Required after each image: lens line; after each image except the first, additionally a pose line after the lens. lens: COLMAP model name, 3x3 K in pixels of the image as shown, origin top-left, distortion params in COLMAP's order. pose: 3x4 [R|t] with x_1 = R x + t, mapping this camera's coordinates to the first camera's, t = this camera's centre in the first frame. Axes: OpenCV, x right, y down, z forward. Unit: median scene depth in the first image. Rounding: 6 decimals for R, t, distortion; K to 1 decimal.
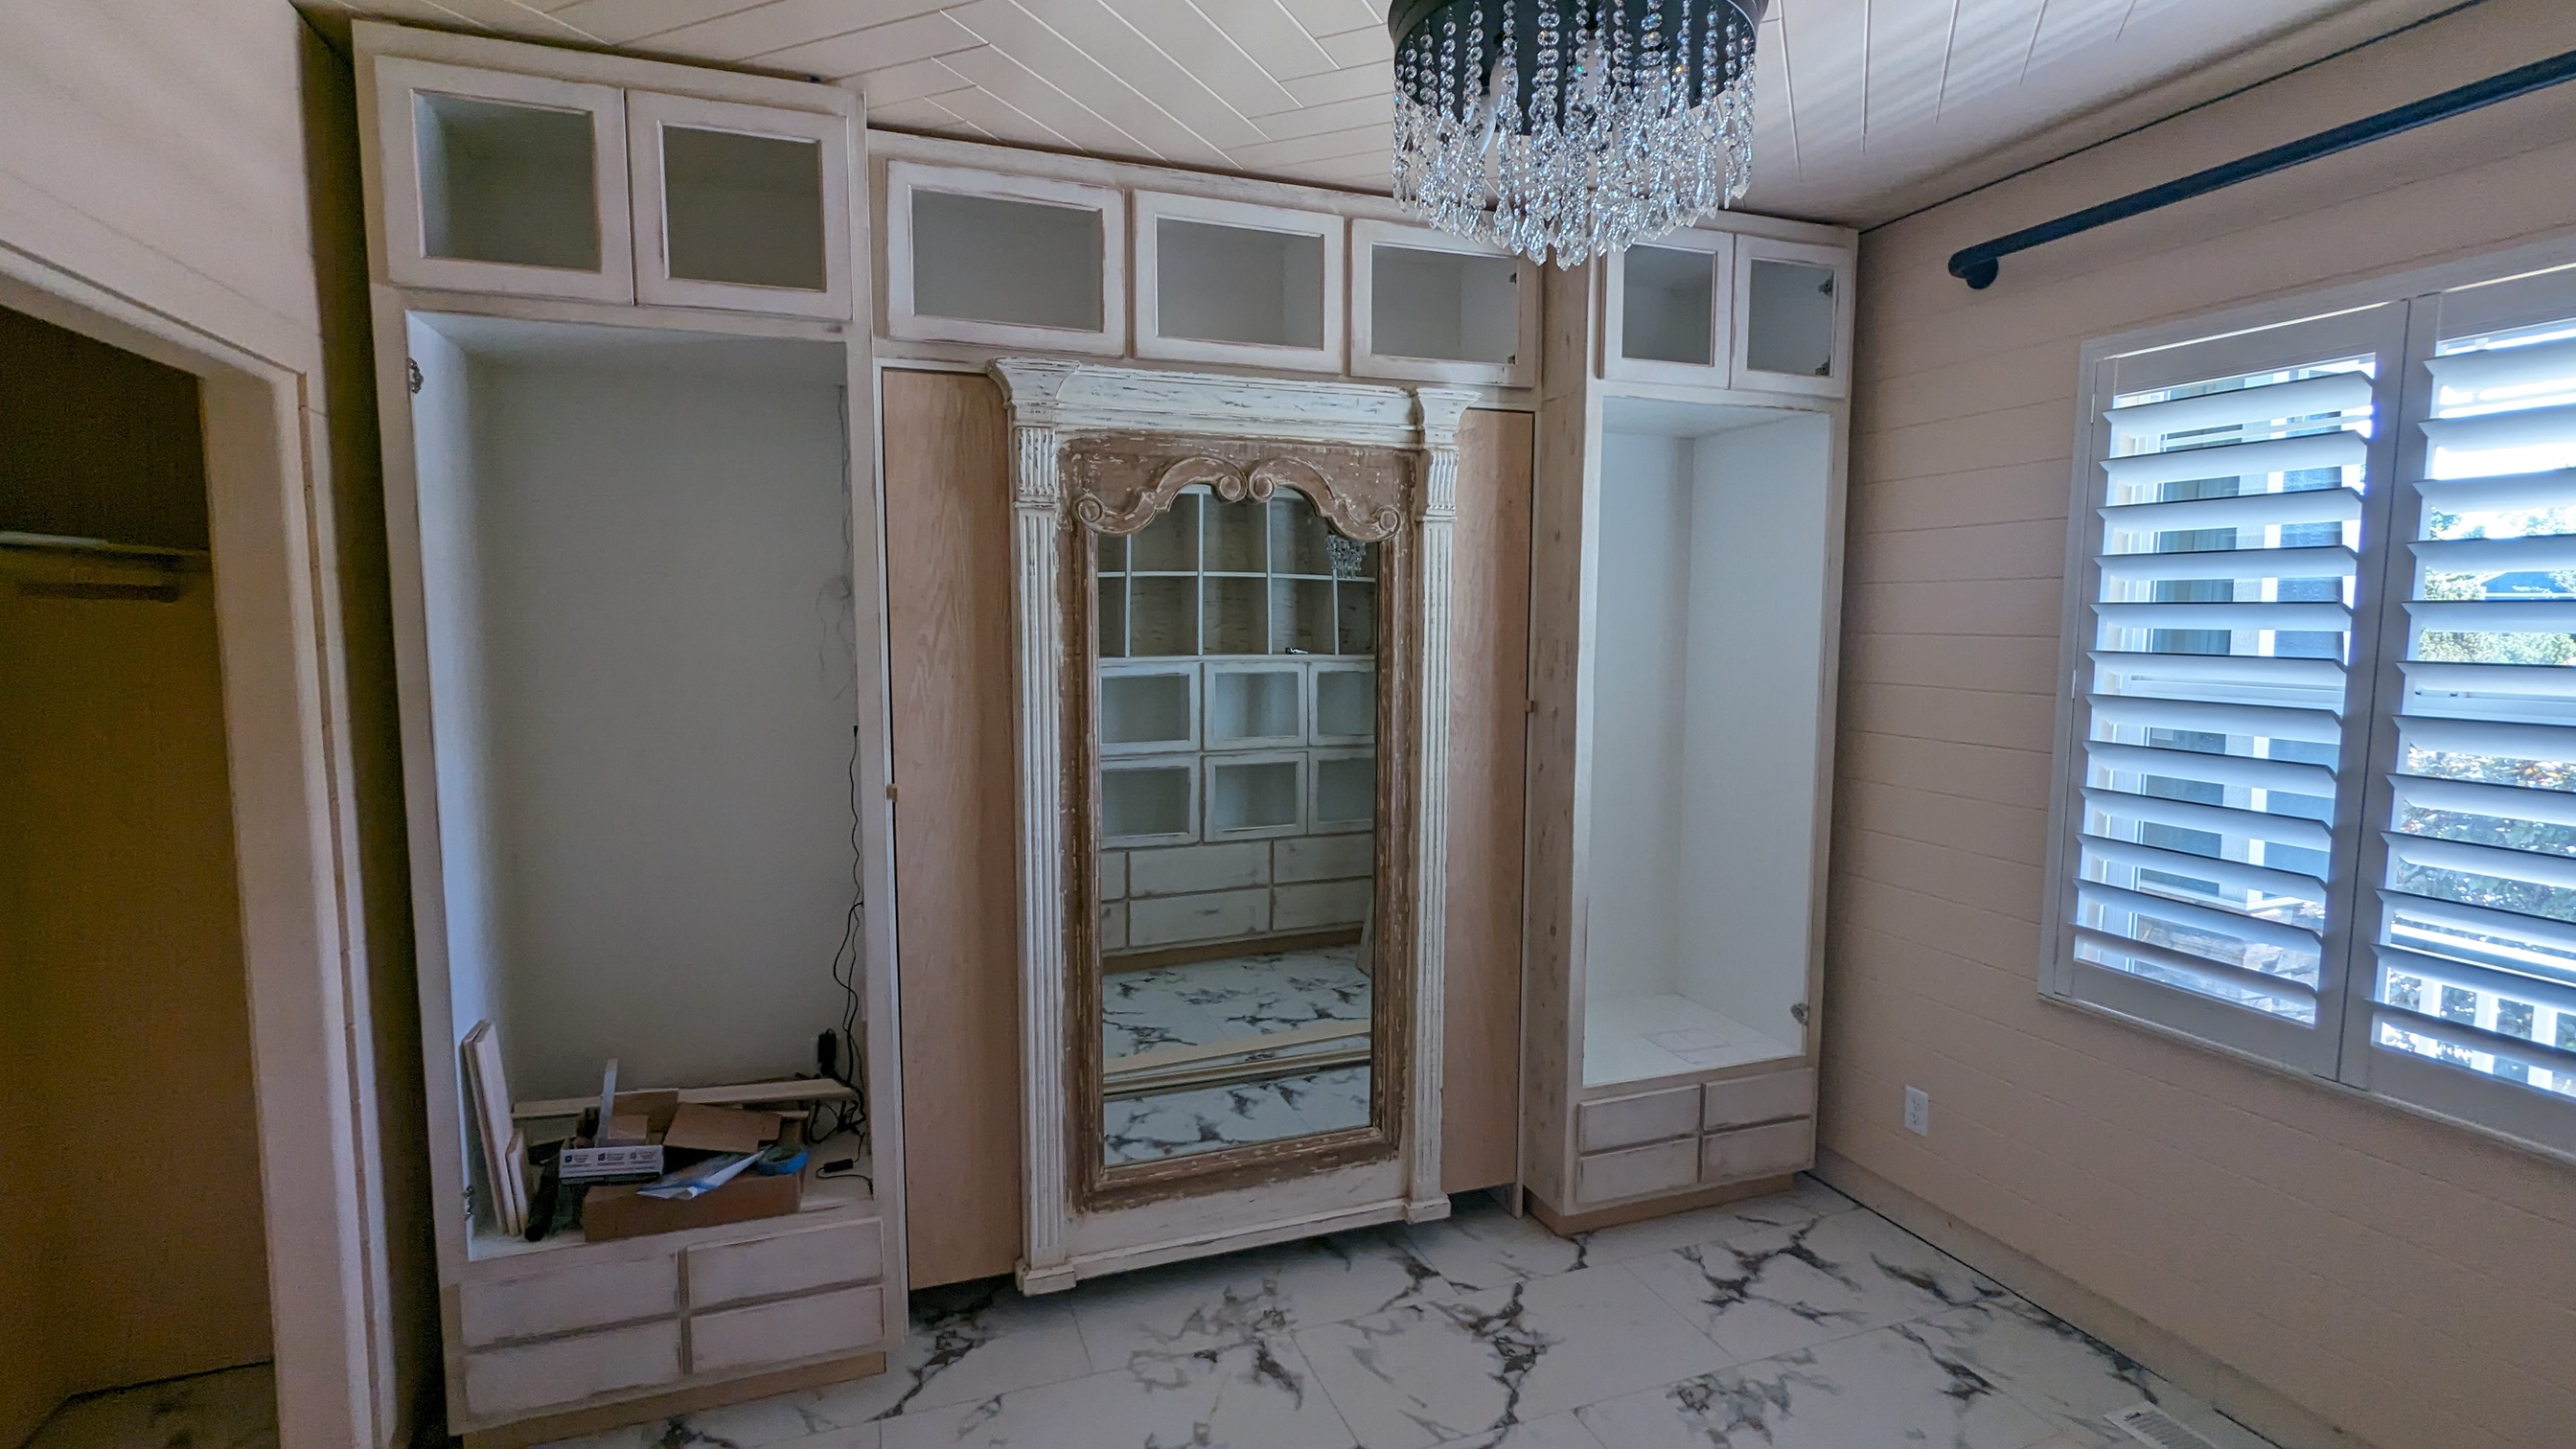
lens RADIAL K [[1205.8, 0, 1282.4], [0, 1205.8, 723.9], [0, 0, 1]] dist [-0.003673, 0.005392]
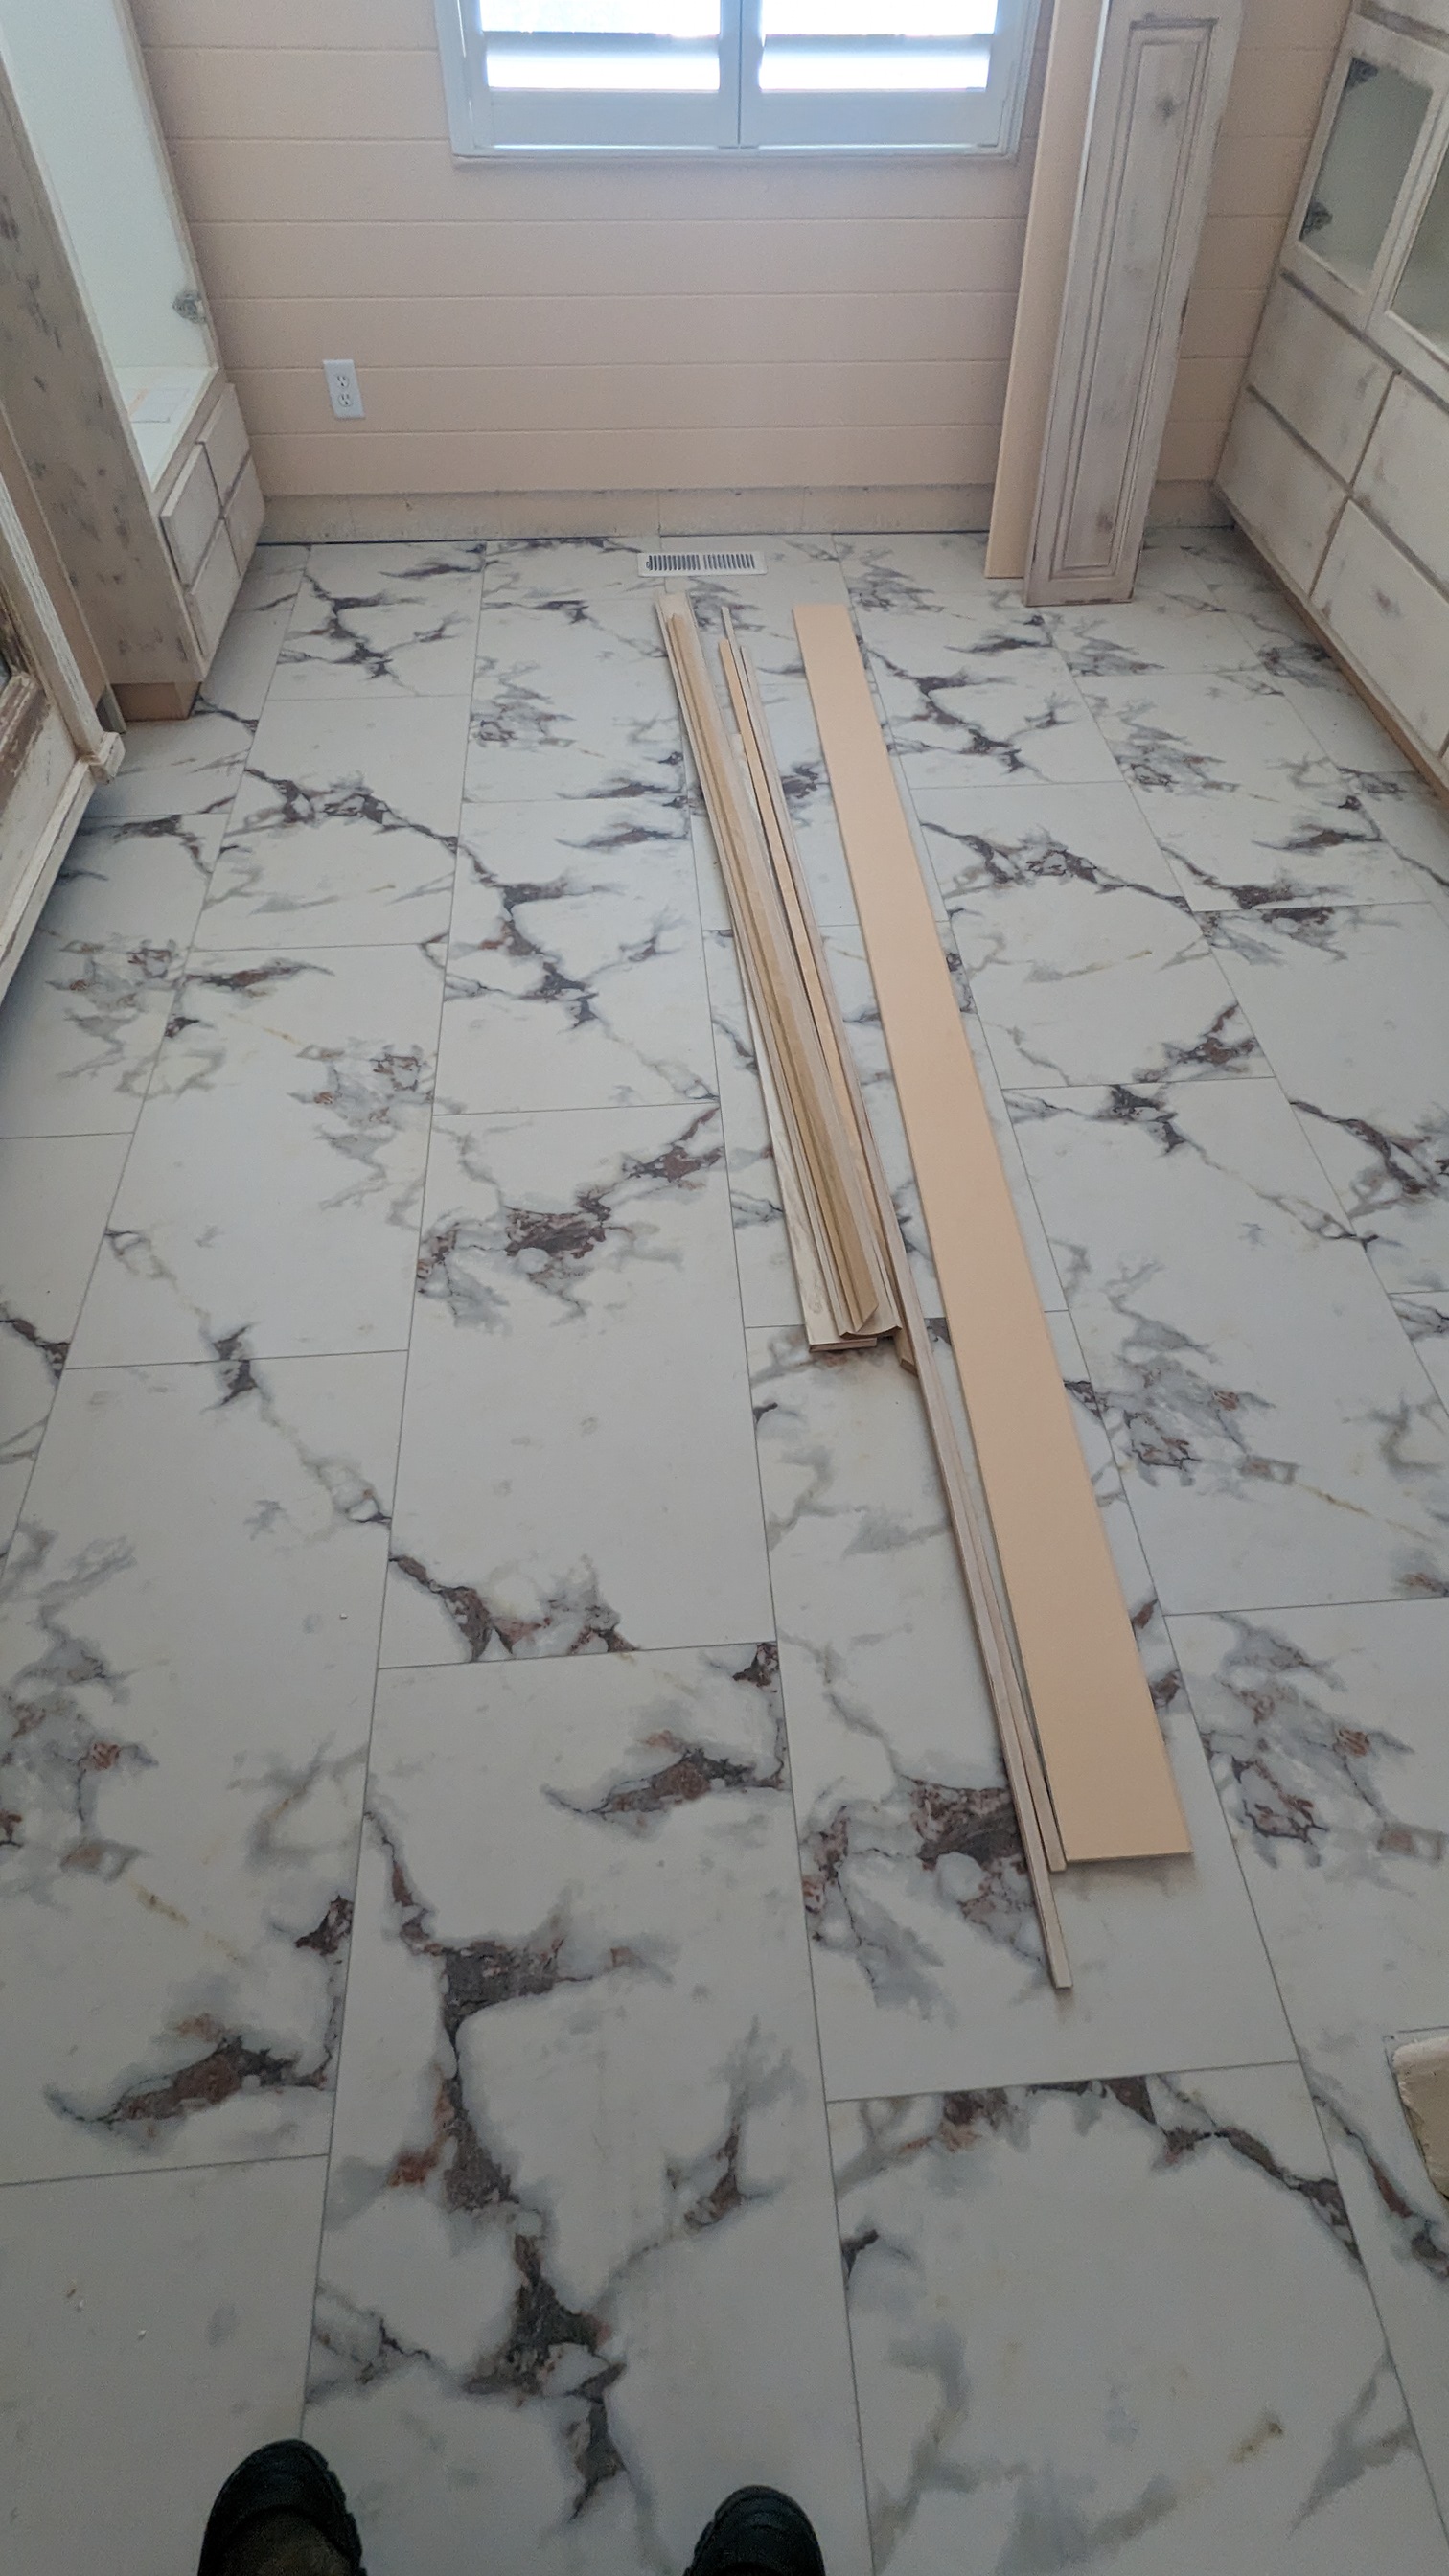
lens RADIAL K [[1205.8, 0, 708.5], [0, 1205.8, 1277.6], [0, 0, 1]] dist [-0.003673, 0.005392]
pose [[0.281241, -0.761598, 0.583842, -0.547050], [0.075768, 0.624122, 0.777644, 0.062072], [-0.956641, -0.174469, 0.233234, 0.493094]]
